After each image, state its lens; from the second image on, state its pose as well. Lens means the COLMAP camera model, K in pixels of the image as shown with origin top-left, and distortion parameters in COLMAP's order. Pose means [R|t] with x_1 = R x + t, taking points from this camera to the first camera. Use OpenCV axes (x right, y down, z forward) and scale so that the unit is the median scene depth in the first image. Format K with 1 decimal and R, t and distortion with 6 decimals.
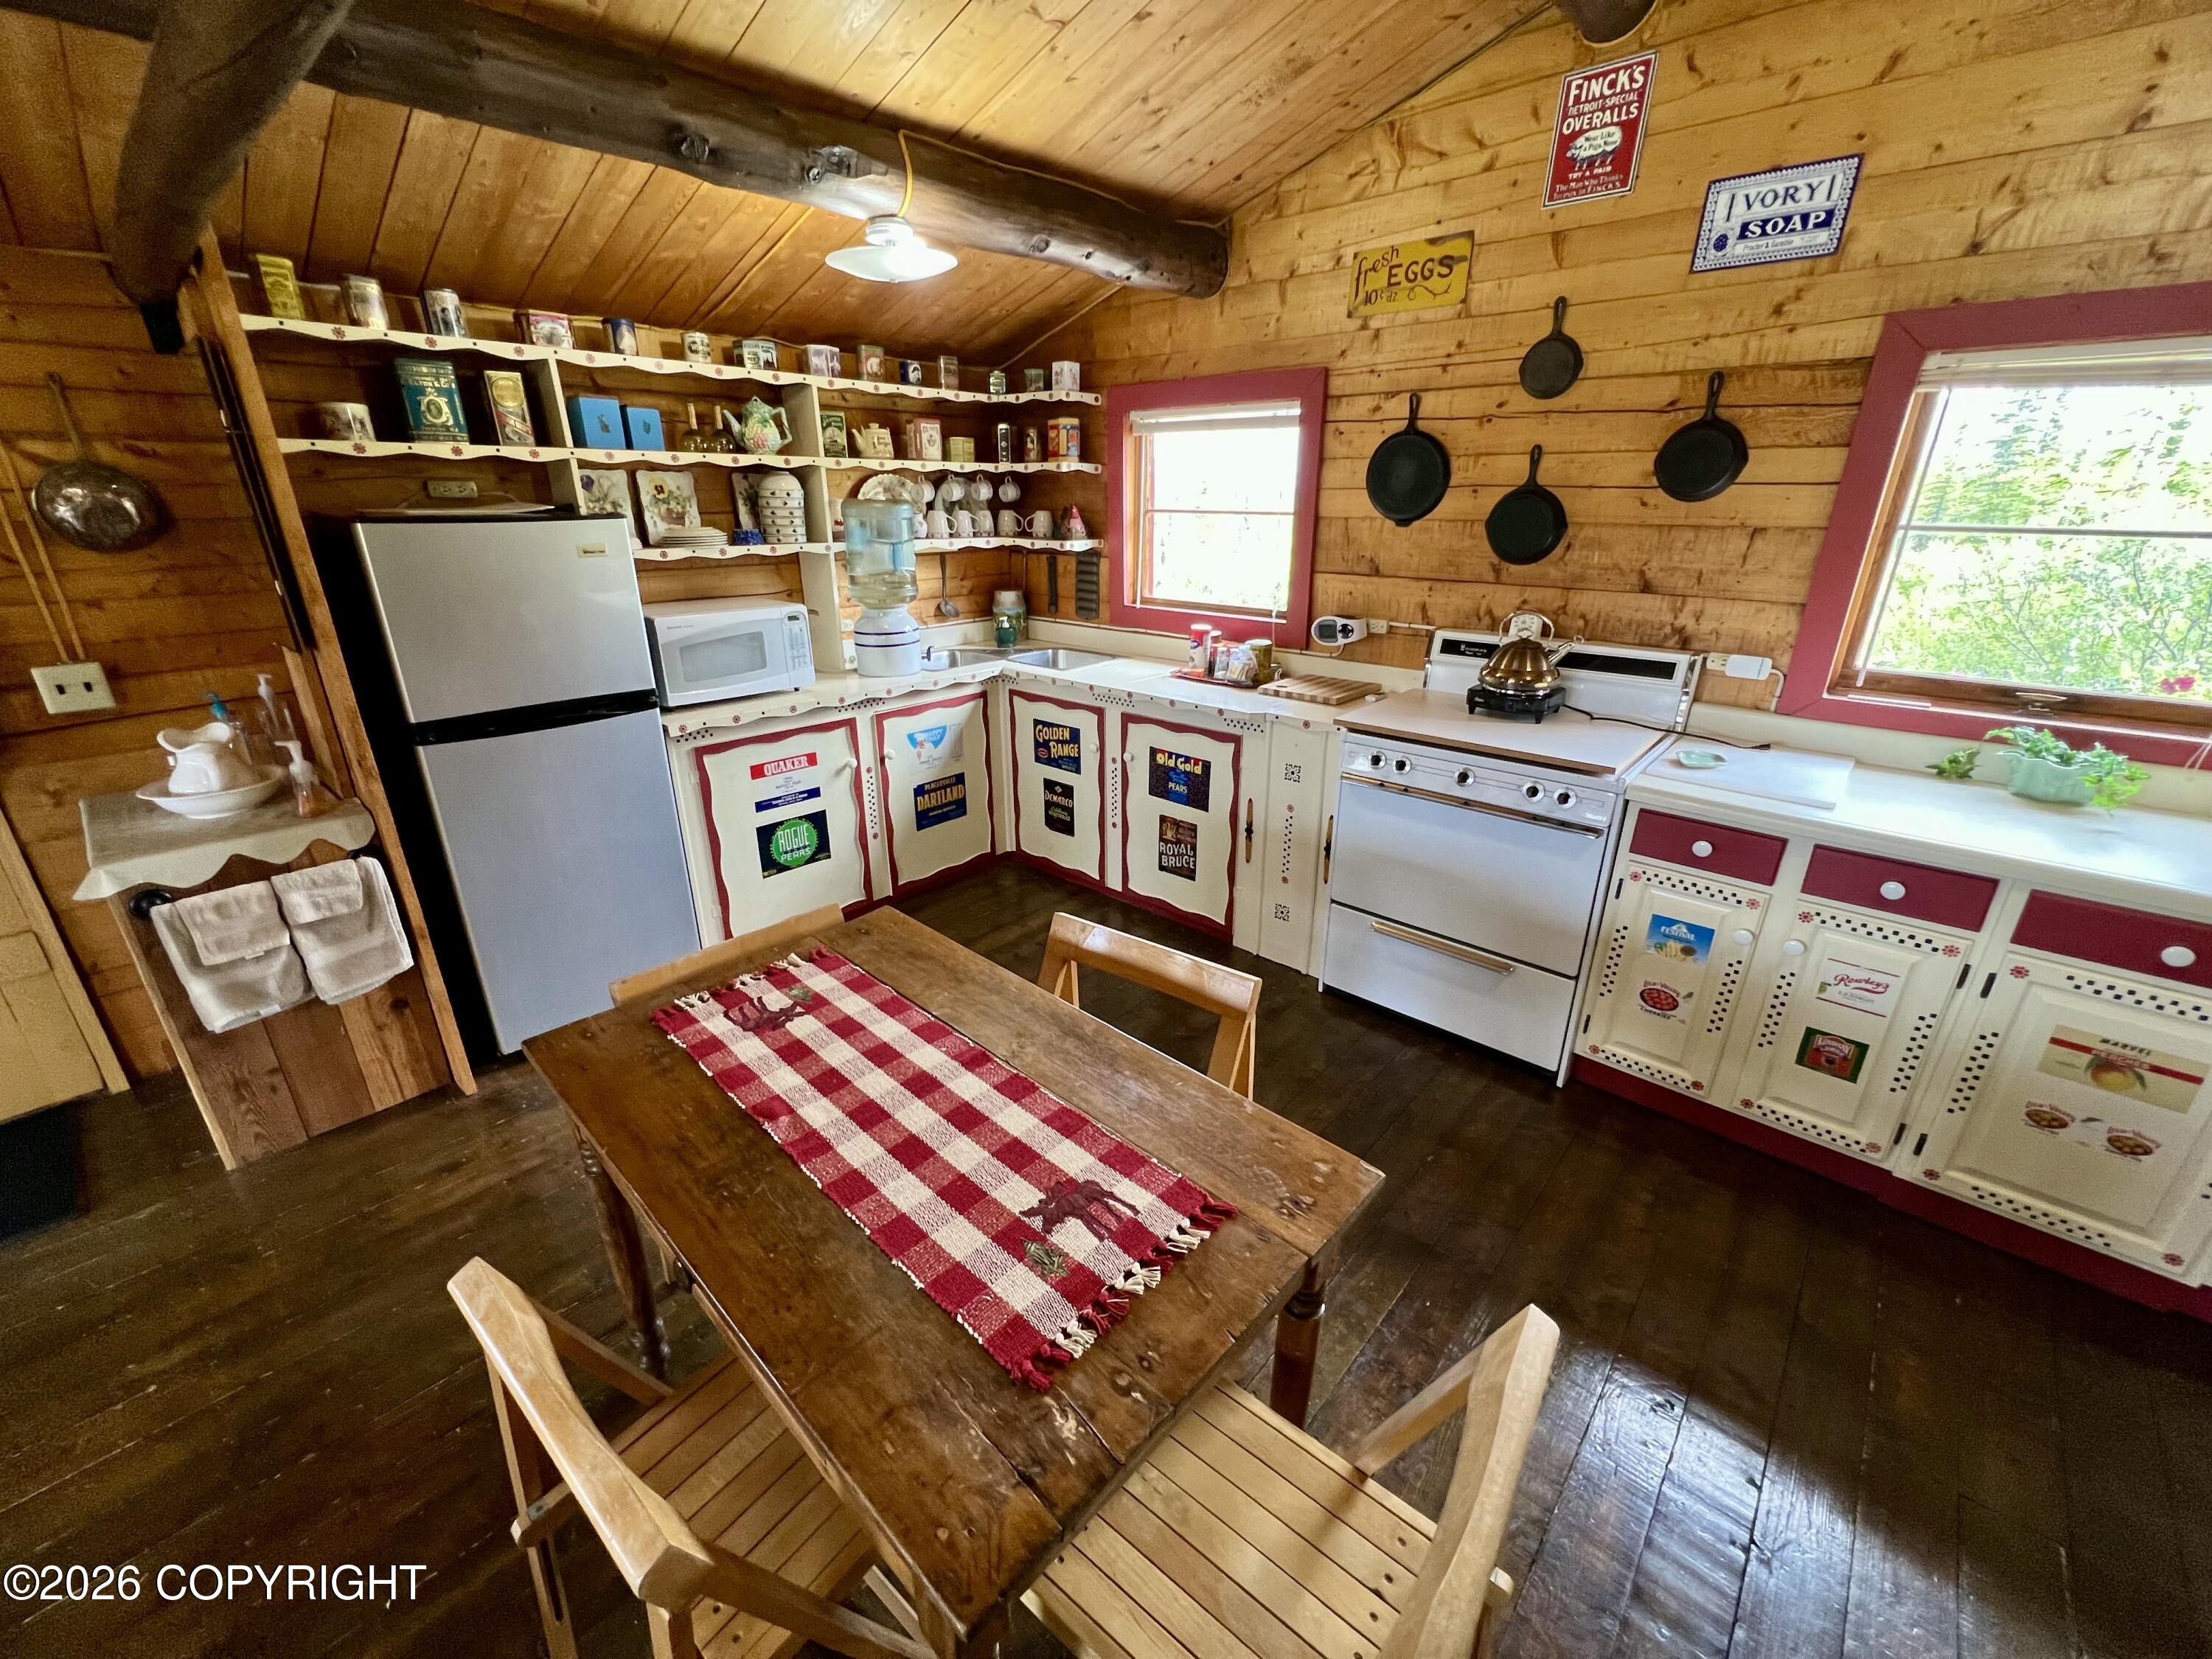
lens RADIAL K [[883.0, 0, 1097.8], [0, 883.0, 830.0], [0, 0, 1]] dist [-0.003182, 0.000923]
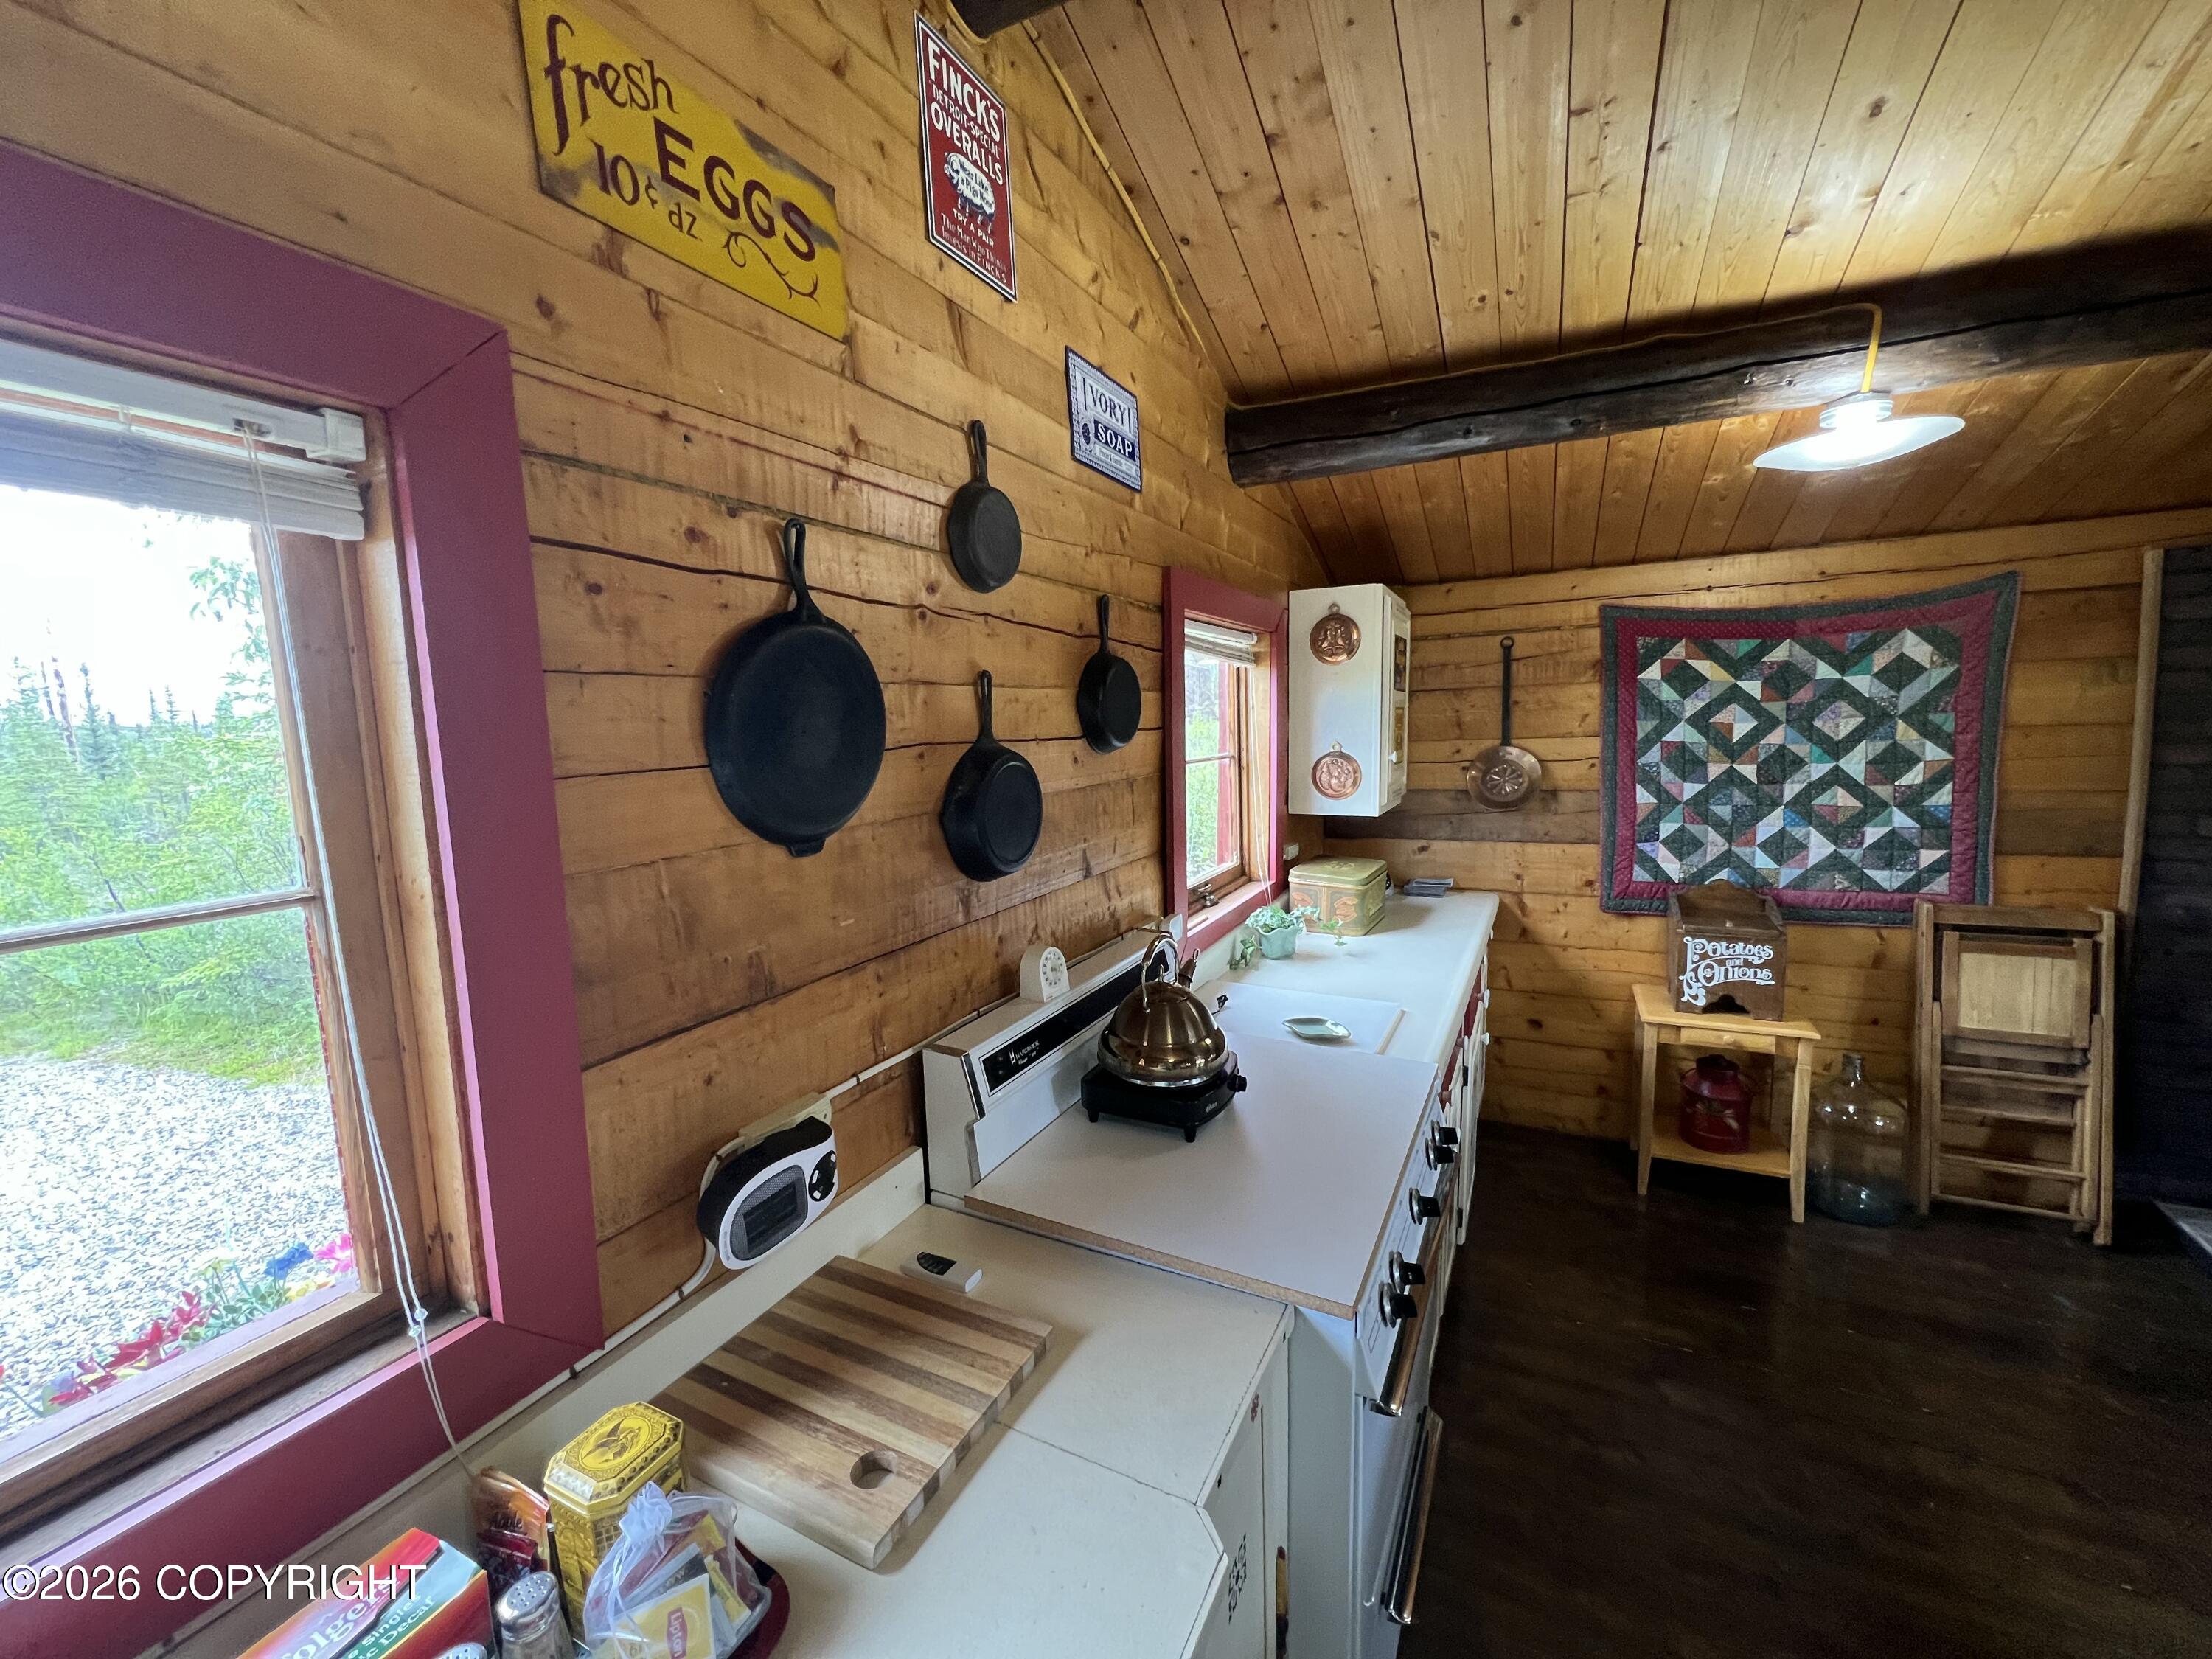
lens RADIAL K [[883.0, 0, 1097.8], [0, 883.0, 830.0], [0, 0, 1]] dist [-0.003182, 0.000923]
pose [[-0.261585, -0.110030, 0.958888, -0.048101], [0.378381, 0.902264, 0.206755, -0.421991], [-0.887919, 0.416909, -0.194385, 1.053960]]
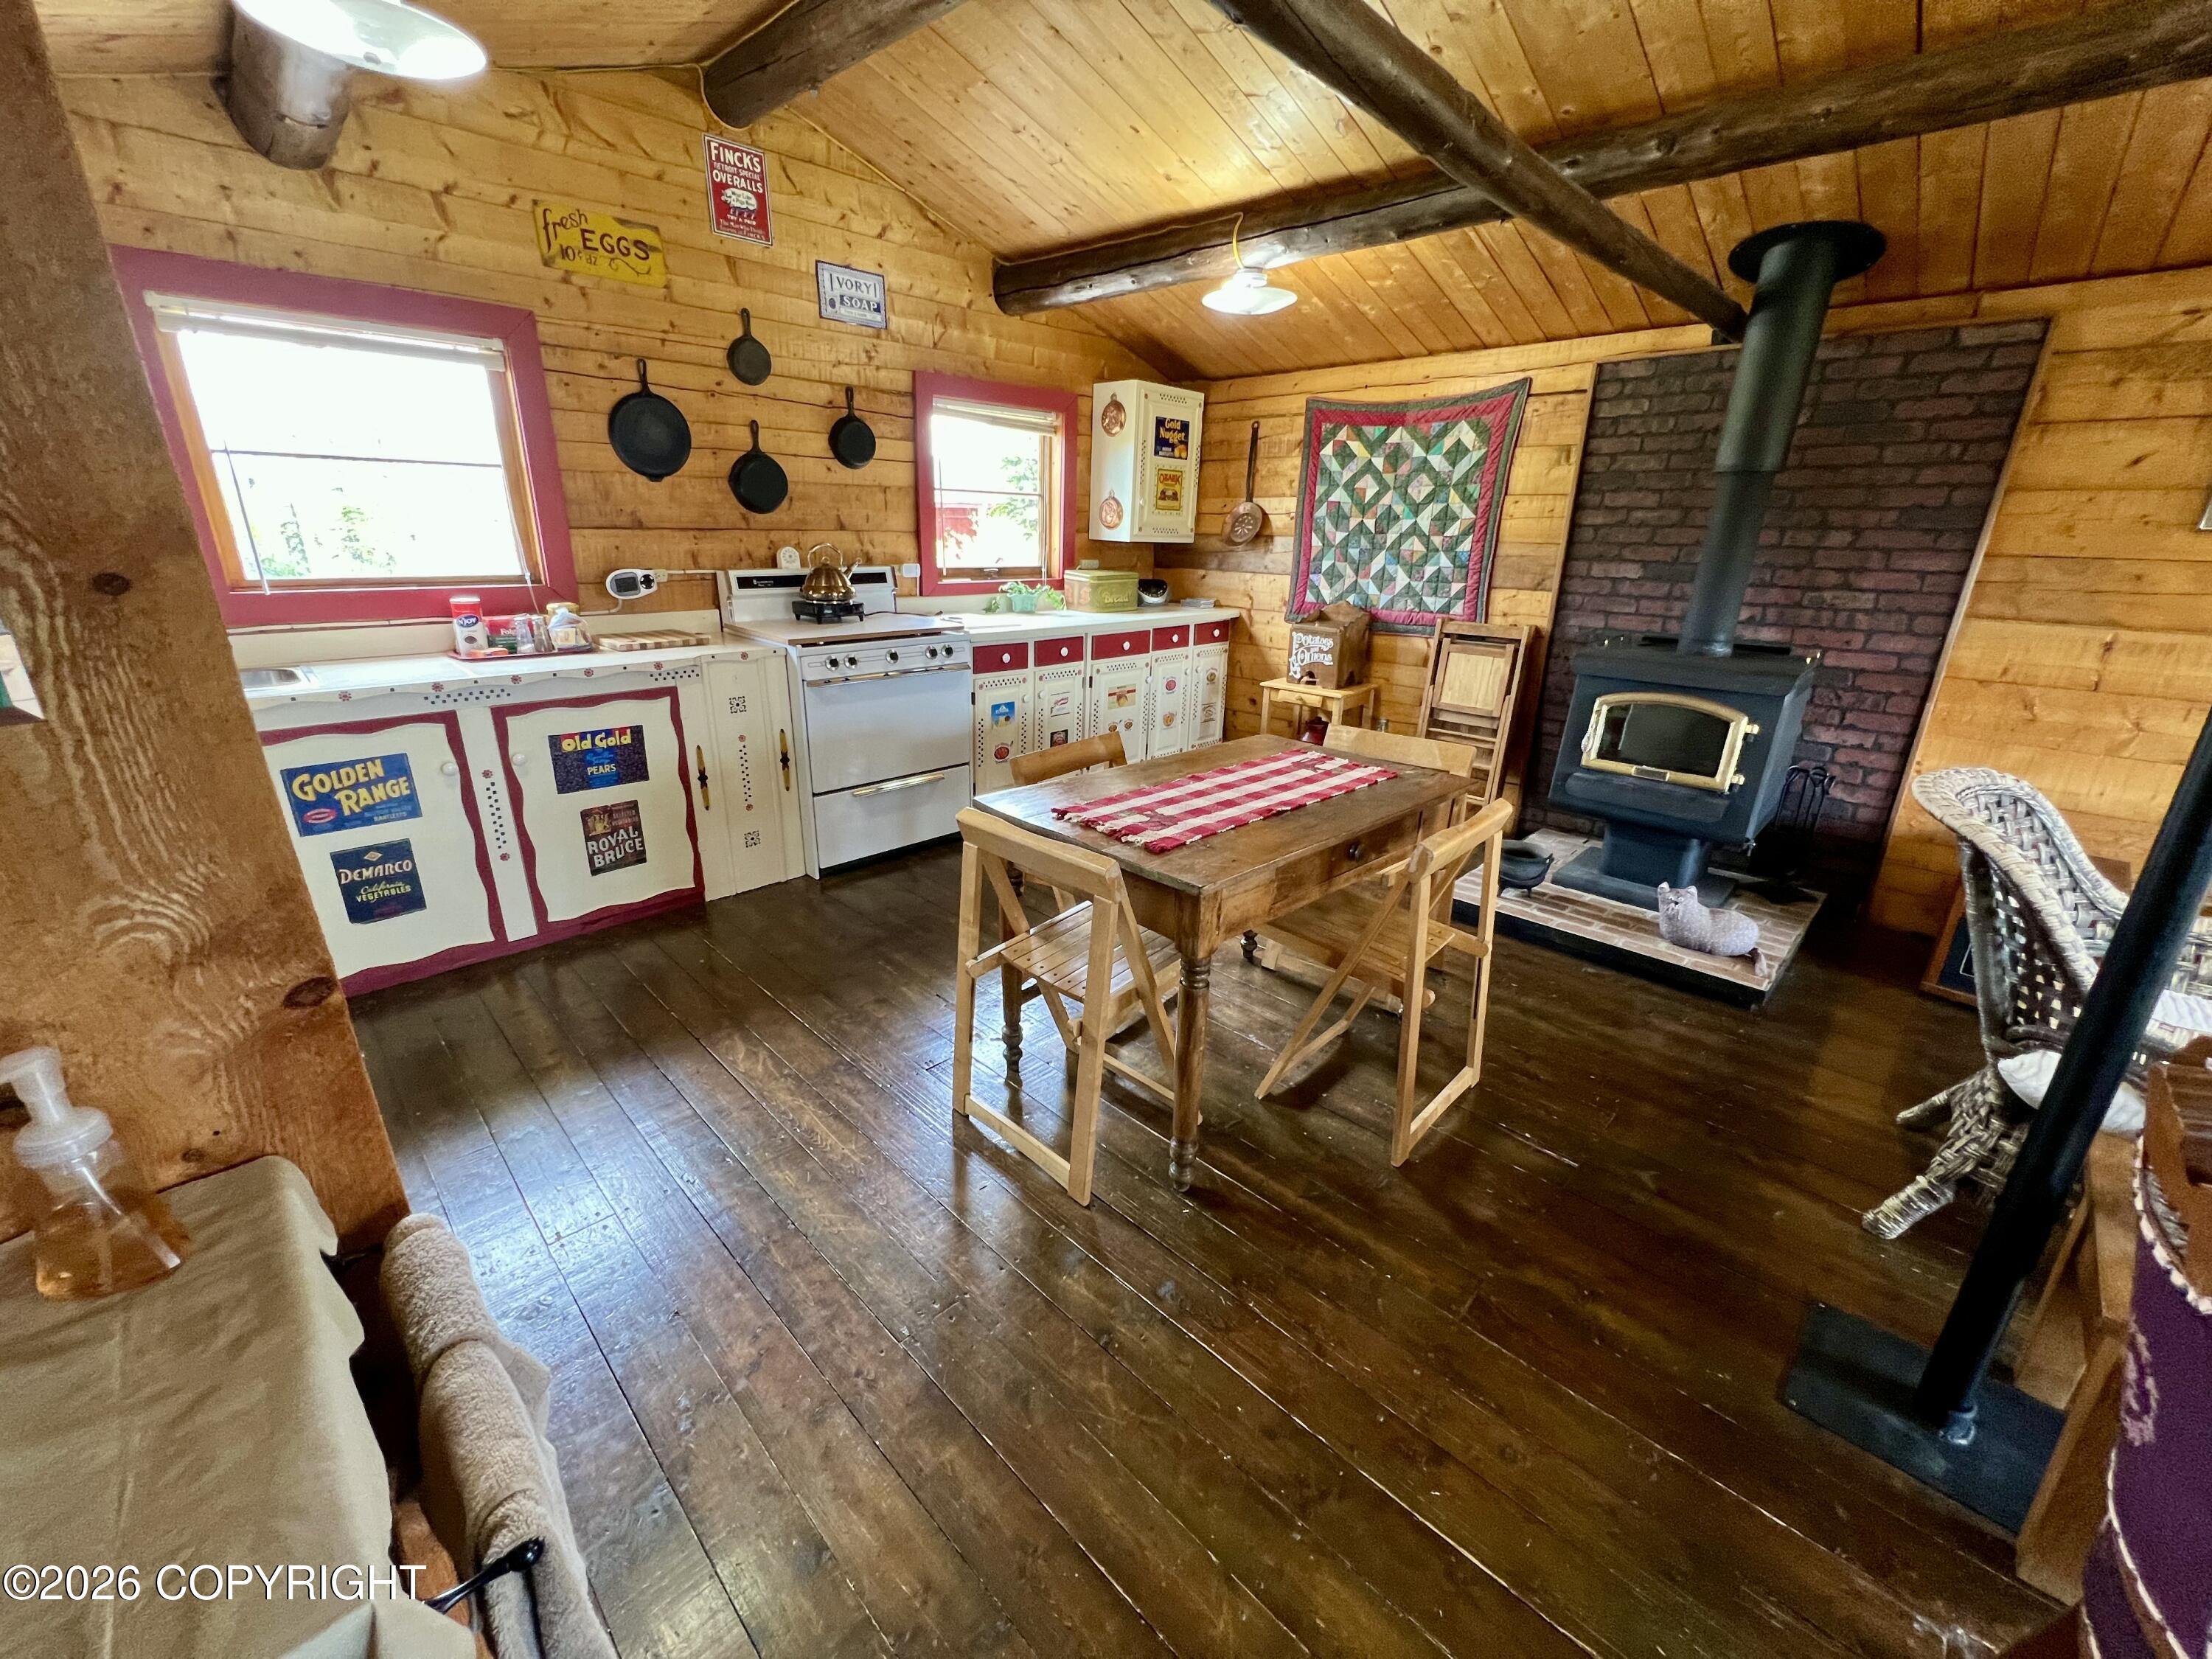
lens RADIAL K [[883.0, 0, 1097.8], [0, 883.0, 830.0], [0, 0, 1]] dist [-0.003182, 0.000923]
pose [[0.050195, -0.328670, 0.943110, -0.885089], [0.337190, 0.894432, 0.293759, -0.102360], [-0.940097, 0.303263, 0.155720, 0.487244]]
